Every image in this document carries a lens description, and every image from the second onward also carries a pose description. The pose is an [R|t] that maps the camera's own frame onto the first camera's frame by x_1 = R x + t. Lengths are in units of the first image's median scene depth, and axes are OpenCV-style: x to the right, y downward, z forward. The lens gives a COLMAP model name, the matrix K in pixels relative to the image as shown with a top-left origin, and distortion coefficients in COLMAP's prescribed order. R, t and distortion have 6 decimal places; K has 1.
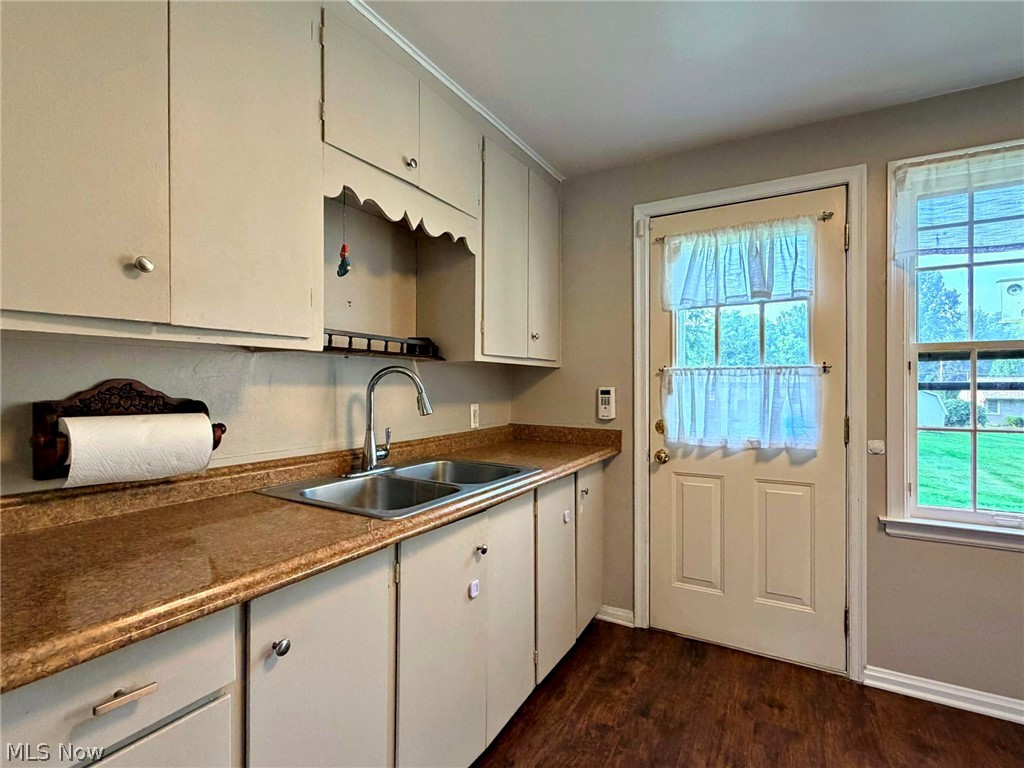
lens RADIAL K [[504.8, 0, 511.6], [0, 504.8, 385.9], [0, 0, 1]] dist [0.000542, -0.000030]
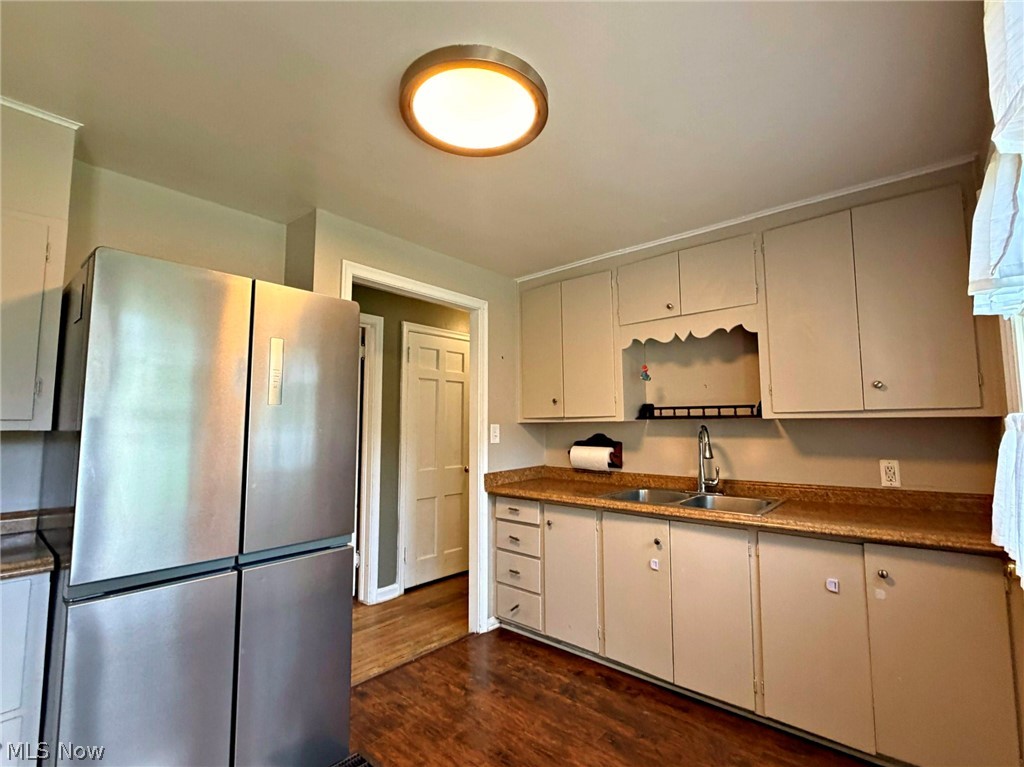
lens RADIAL K [[479.4, 0, 509.7], [0, 479.4, 385.2], [0, 0, 1]] dist [0.000653, 0.000047]
pose [[-0.207643, -0.087547, -0.974279, 1.092221], [-0.001779, 0.996019, -0.089122, -0.024507], [0.978203, -0.016772, -0.206972, 0.600539]]
